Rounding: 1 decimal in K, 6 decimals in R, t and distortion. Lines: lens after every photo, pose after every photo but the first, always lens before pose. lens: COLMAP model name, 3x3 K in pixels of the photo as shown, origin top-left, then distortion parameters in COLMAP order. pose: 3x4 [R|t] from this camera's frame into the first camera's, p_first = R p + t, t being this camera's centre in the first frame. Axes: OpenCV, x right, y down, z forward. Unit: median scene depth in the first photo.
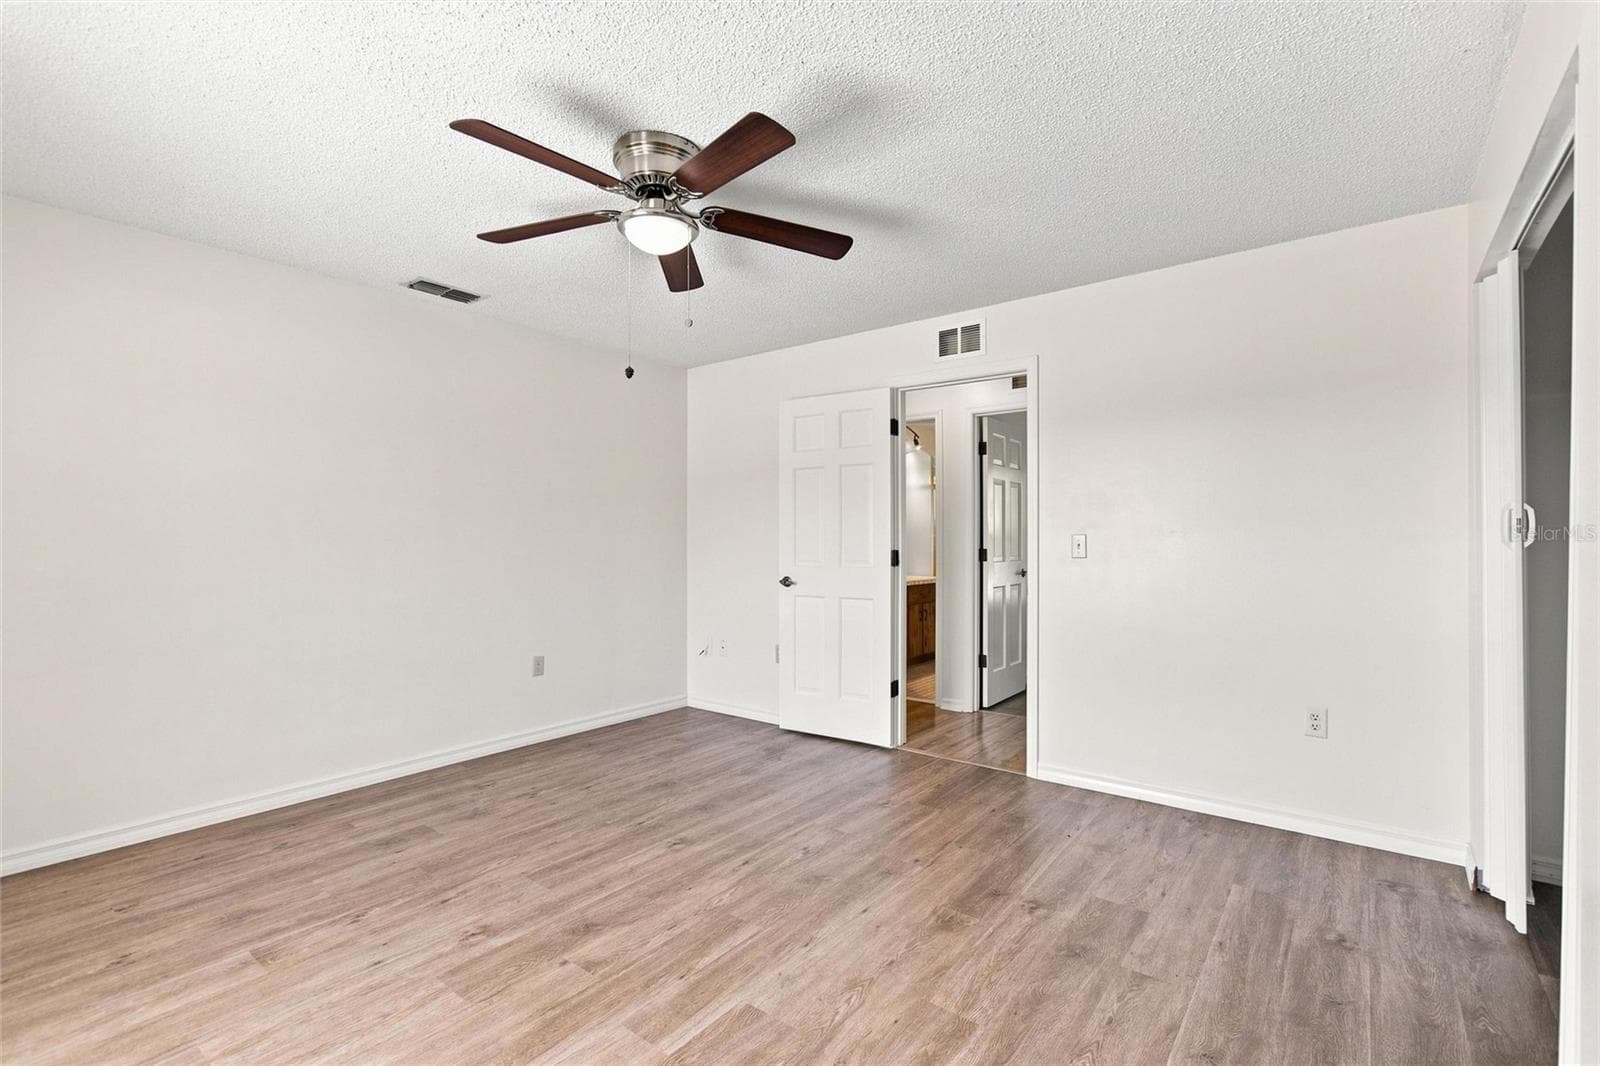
lens RADIAL K [[715.2, 0, 802.4], [0, 715.2, 544.1], [0, 0, 1]] dist [0.004345, -0.001254]
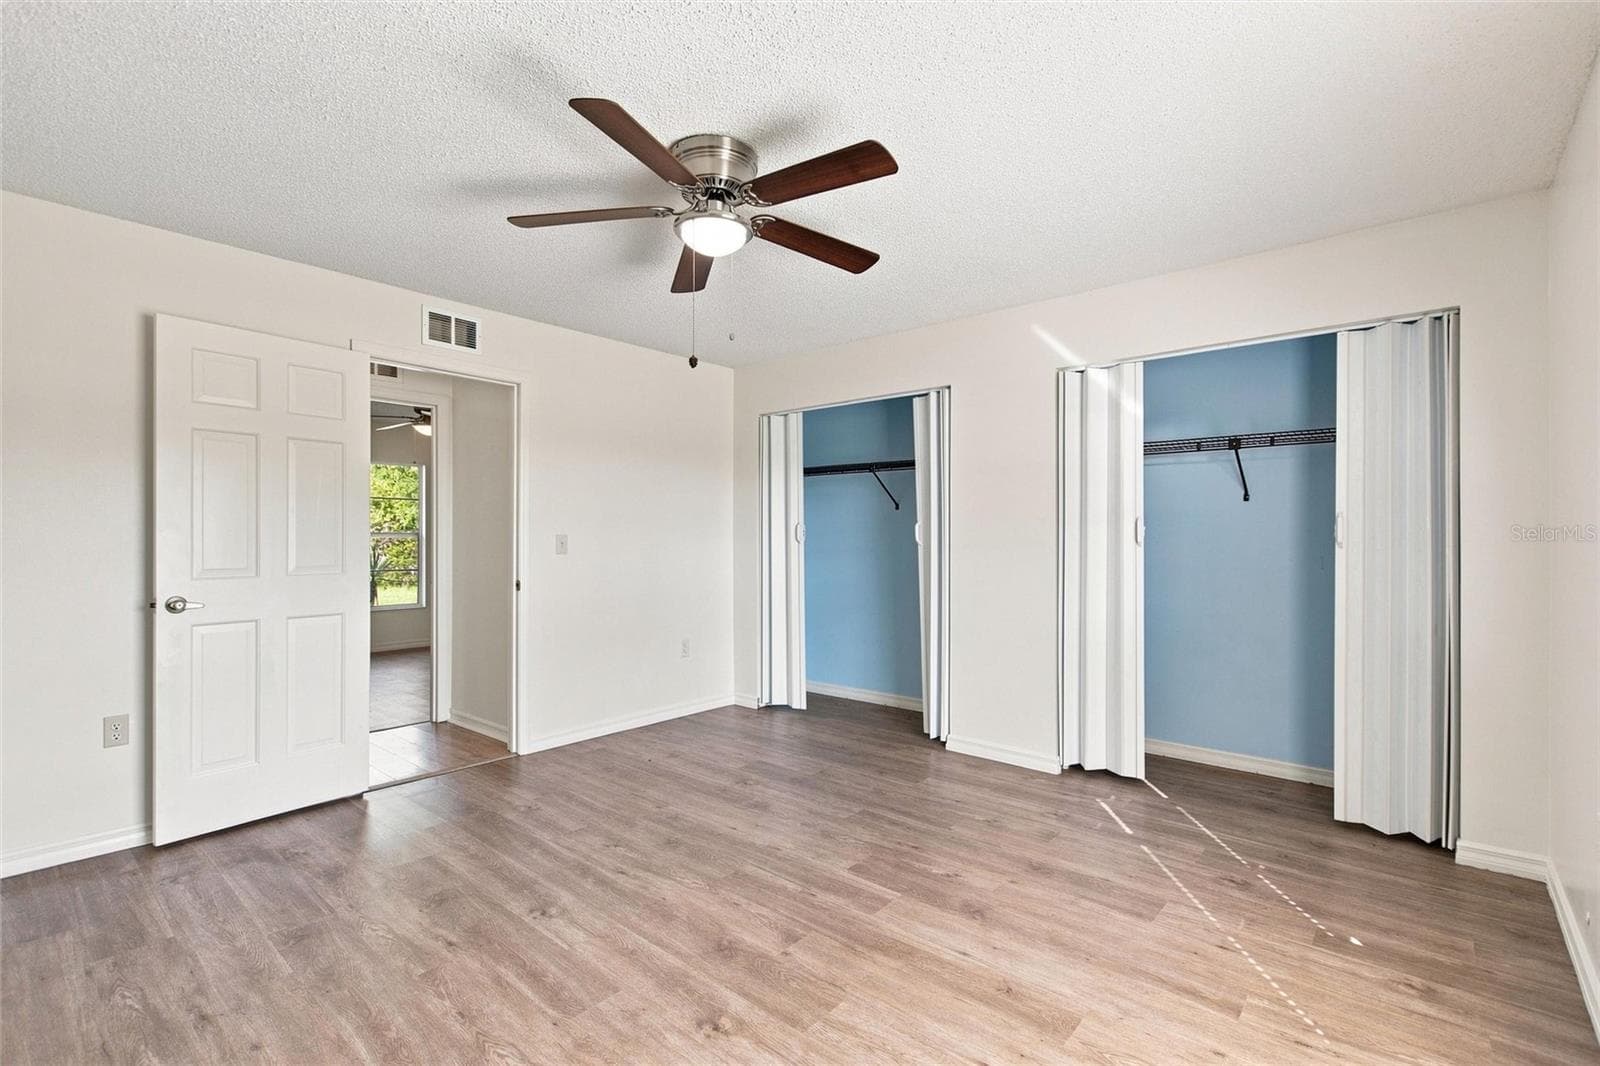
lens RADIAL K [[715.2, 0, 800.0], [0, 715.2, 531.7], [0, 0, 1]] dist [0.004345, -0.001254]
pose [[0.053939, 0.009920, 0.998495, -1.003570], [0.004208, 0.999940, -0.010162, -0.004204], [-0.998535, 0.004750, 0.053894, 0.682198]]
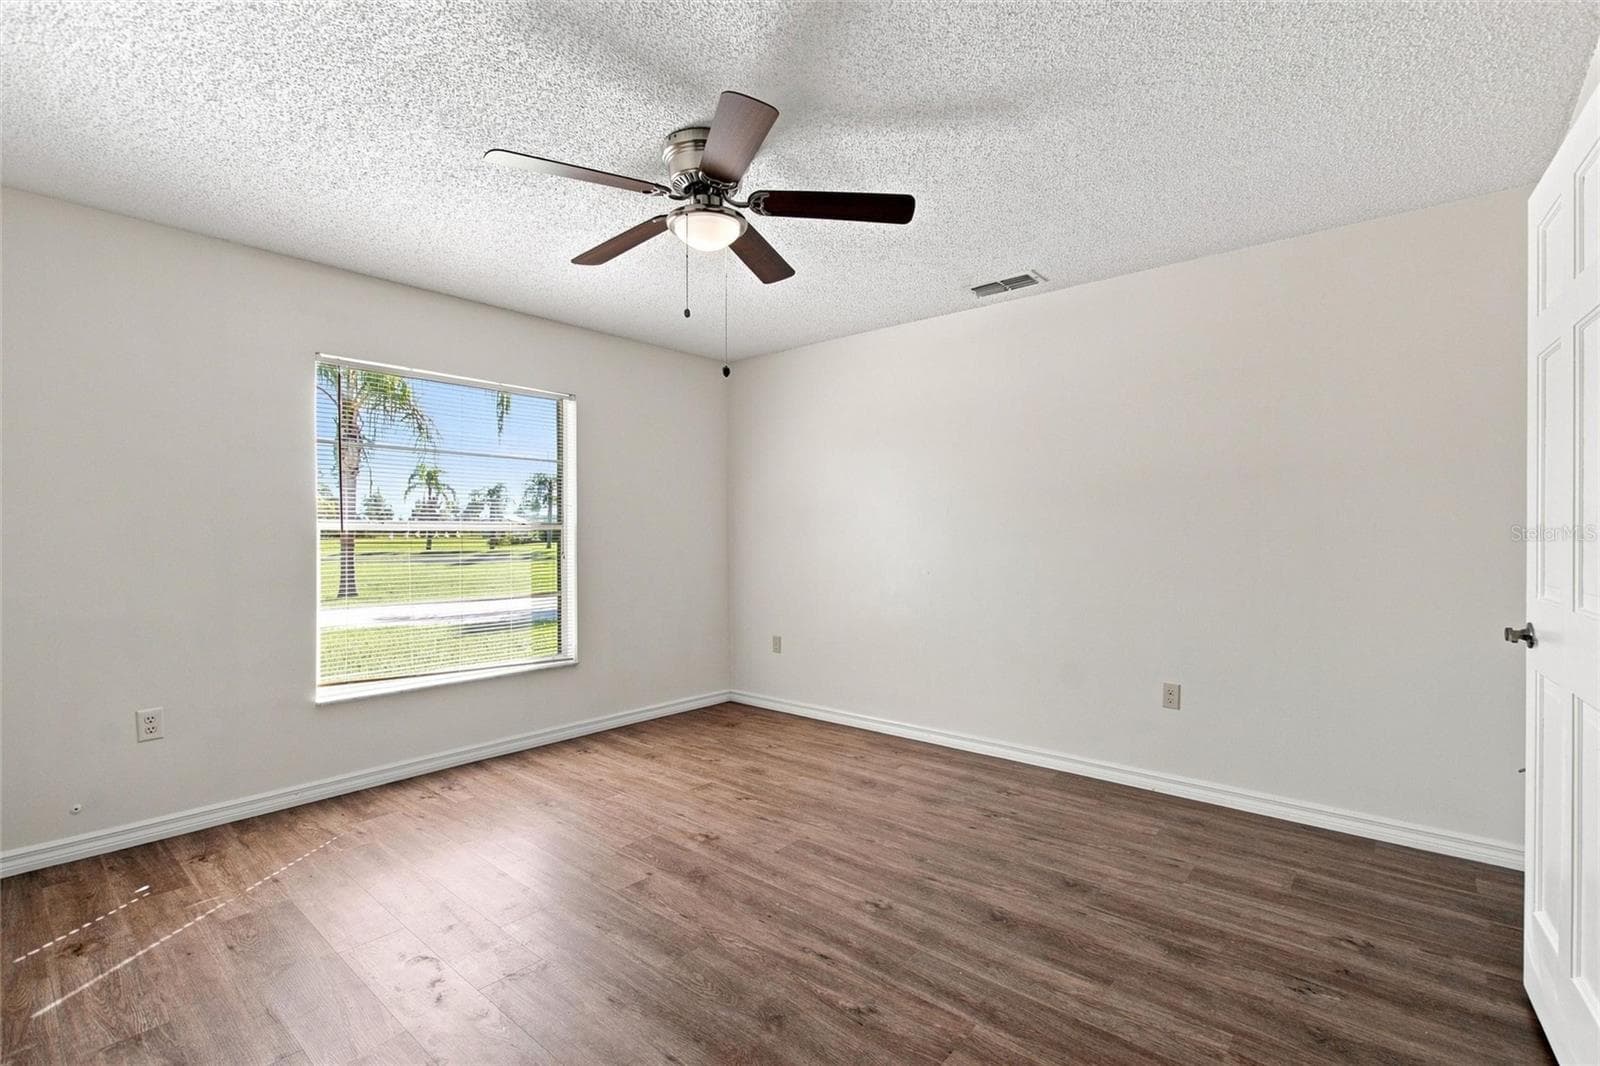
lens RADIAL K [[715.2, 0, 794.7], [0, 715.2, 543.0], [0, 0, 1]] dist [0.004345, -0.001254]
pose [[-0.056806, 0.011483, -0.998319, 0.658393], [-0.003851, 0.999924, 0.011720, -0.004953], [0.998378, 0.004510, -0.056757, 0.977432]]
